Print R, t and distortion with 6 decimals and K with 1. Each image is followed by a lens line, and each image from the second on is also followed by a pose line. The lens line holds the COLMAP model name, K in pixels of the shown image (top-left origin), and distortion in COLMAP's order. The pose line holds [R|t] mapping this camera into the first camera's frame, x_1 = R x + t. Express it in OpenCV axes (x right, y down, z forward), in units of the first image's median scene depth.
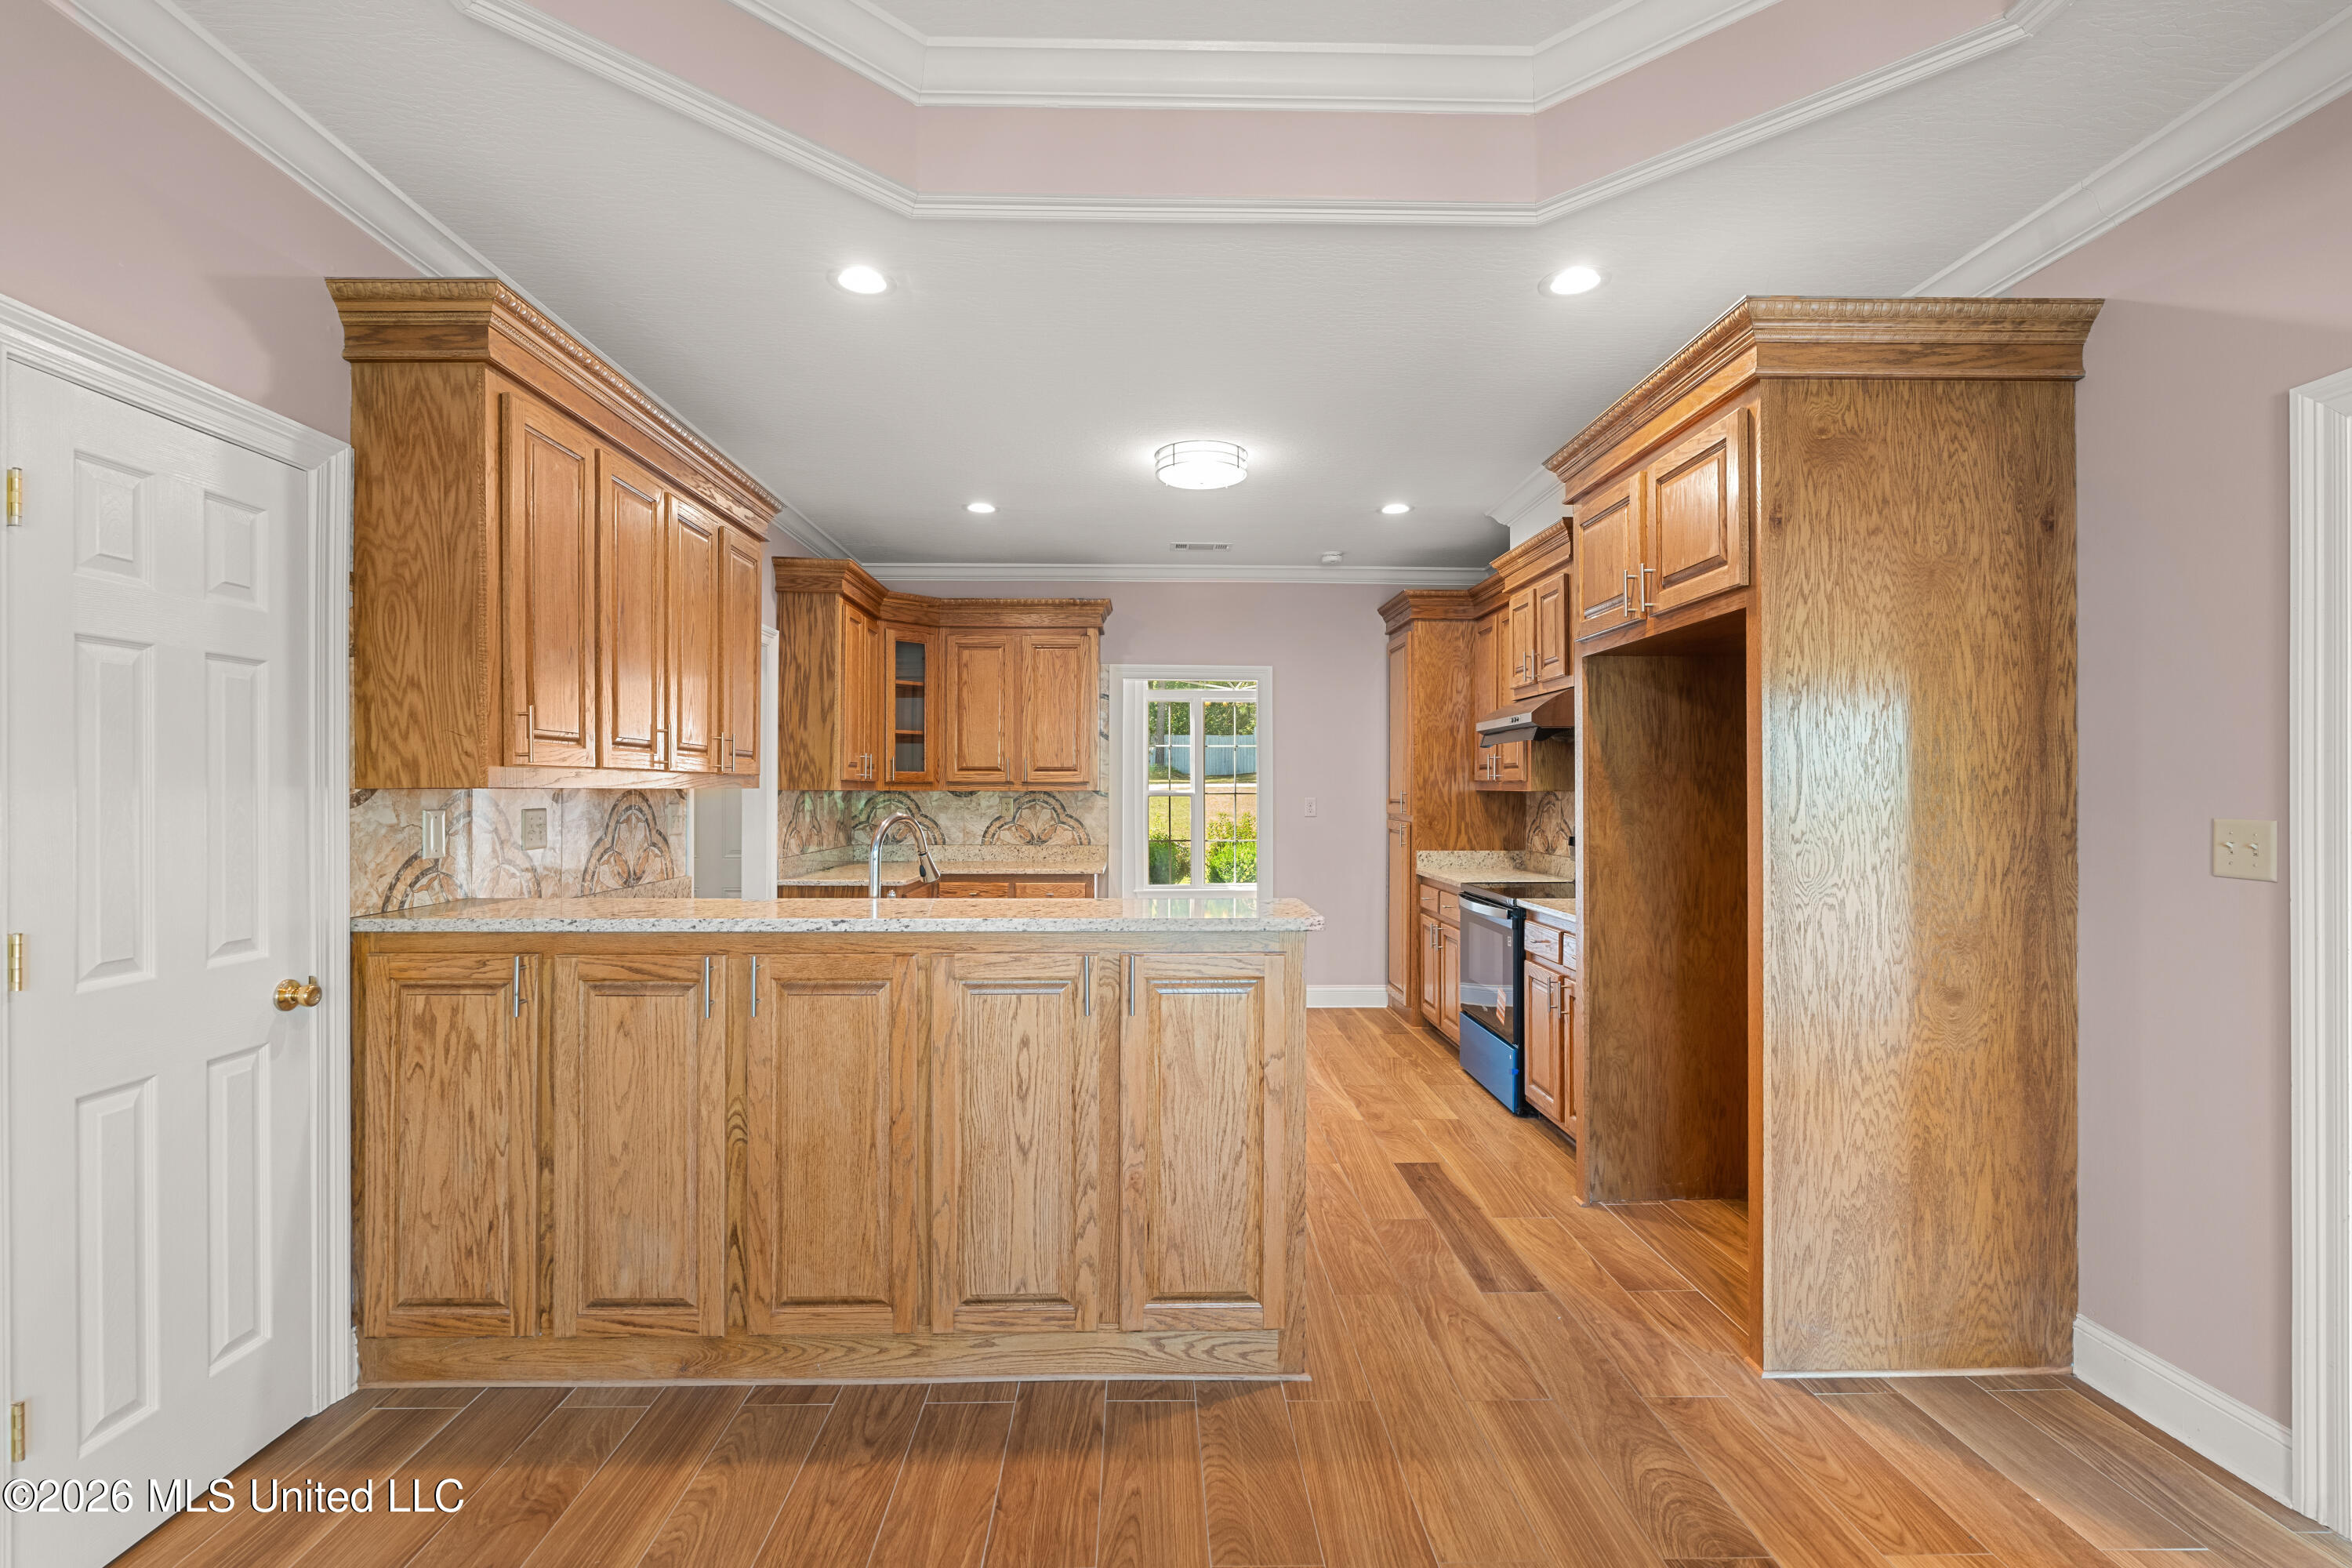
lens RADIAL K [[1064.8, 0, 1171.6], [0, 1064.8, 785.1], [0, 0, 1]] dist [-0.008746, 0.002951]
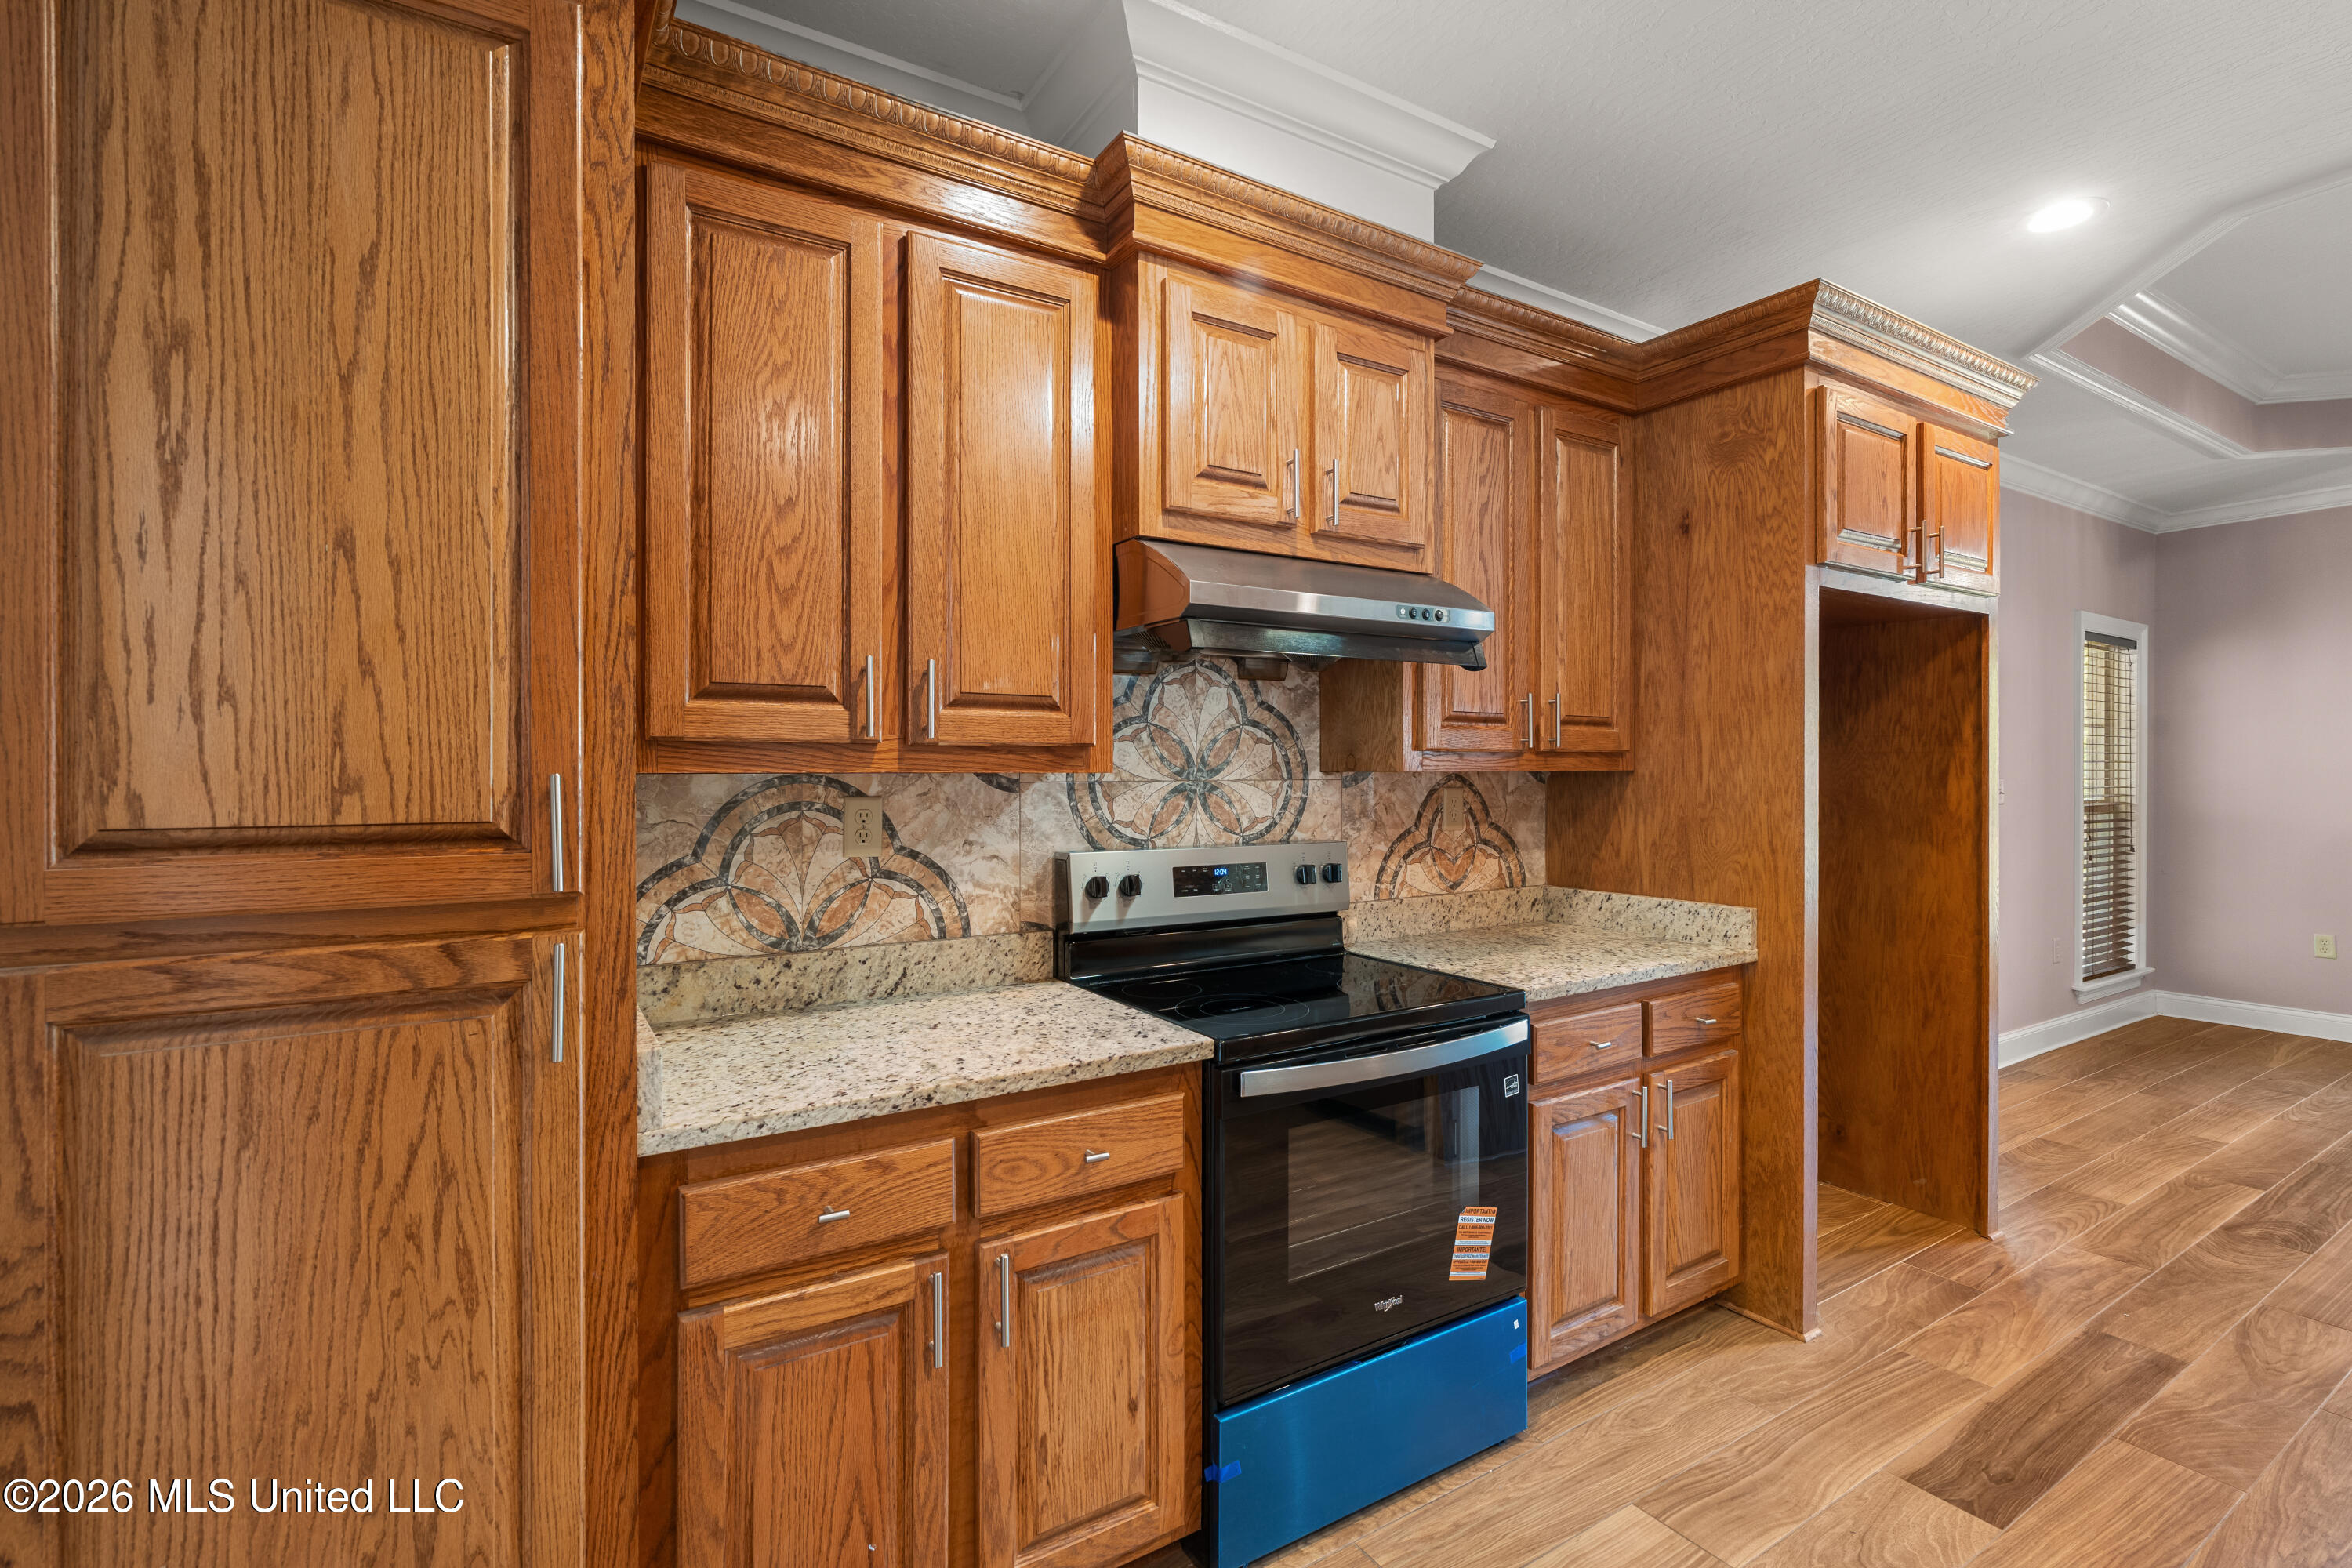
lens RADIAL K [[1064.8, 0, 1183.5], [0, 1064.8, 763.0], [0, 0, 1]] dist [-0.008746, 0.002951]
pose [[-0.505145, 0.007318, 0.863003, -0.014220], [0.002205, 0.999972, -0.007189, 0.005080], [-0.863032, -0.001729, -0.505147, 1.020605]]
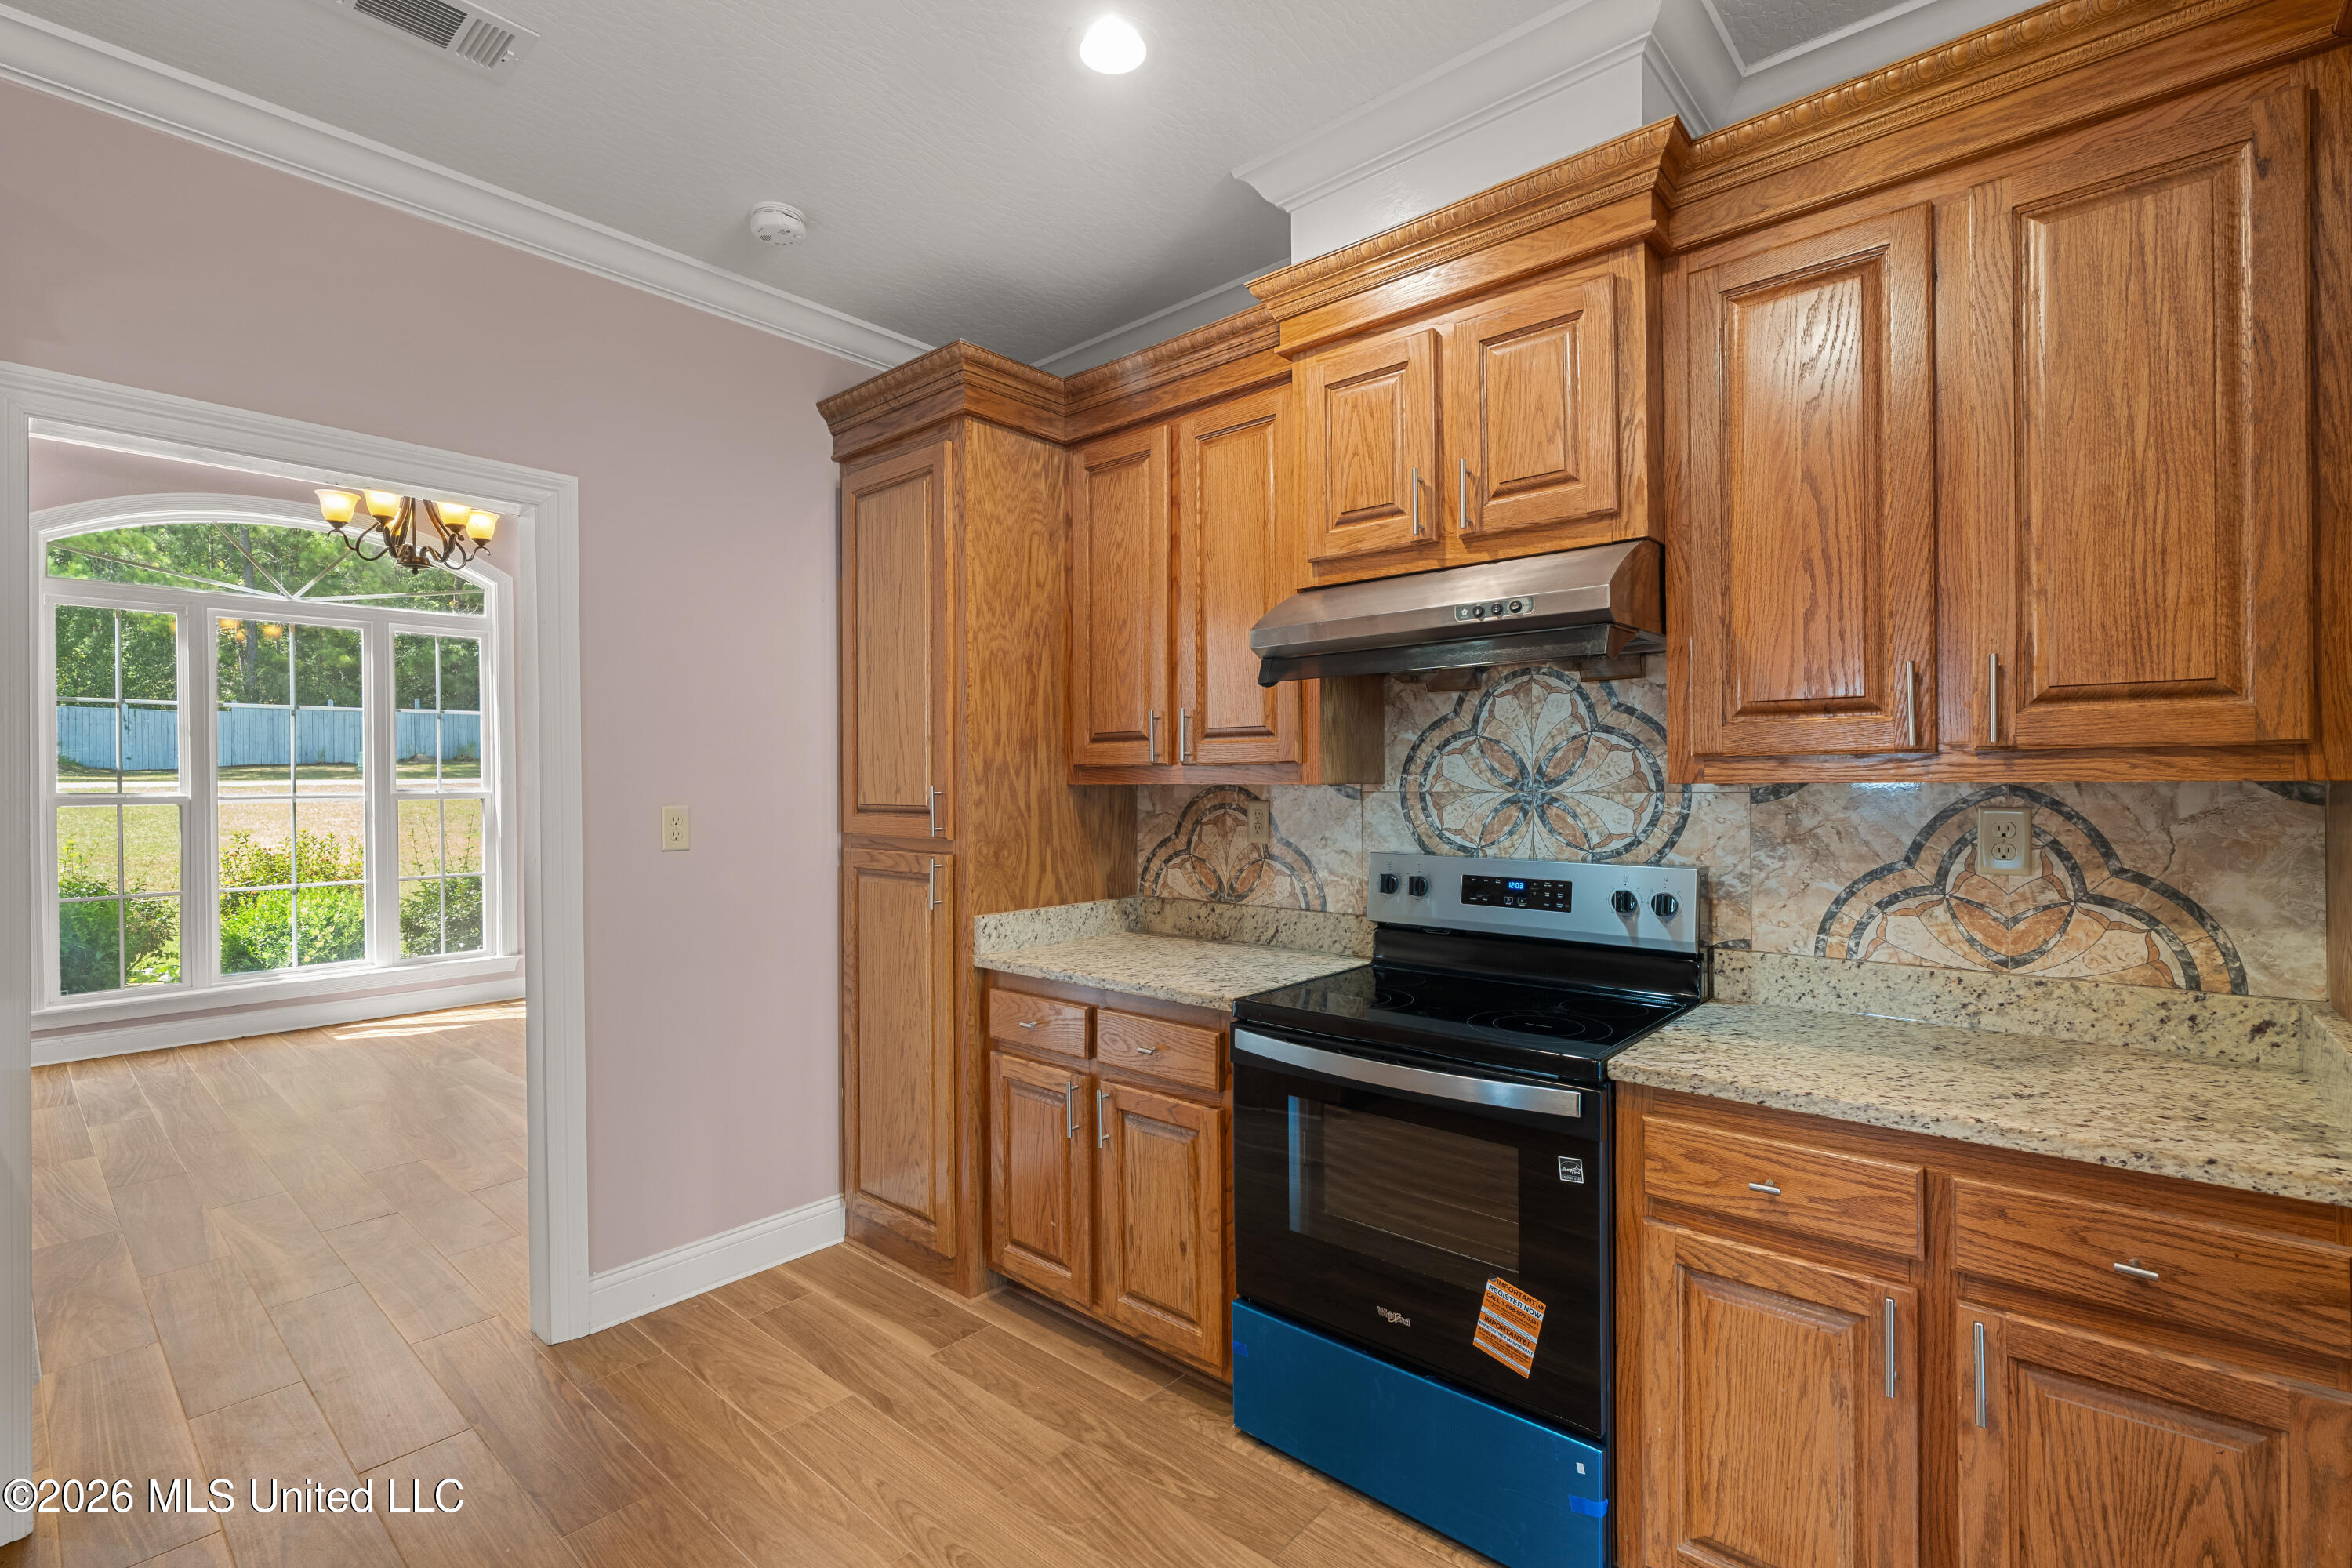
lens RADIAL K [[1064.8, 0, 1175.5], [0, 1064.8, 775.3], [0, 0, 1]] dist [-0.008746, 0.002951]
pose [[0.685177, -0.007039, 0.728342, -0.047004], [0.010221, 0.999948, 0.000048, 0.001241], [-0.728305, 0.007412, 0.685213, 0.621633]]
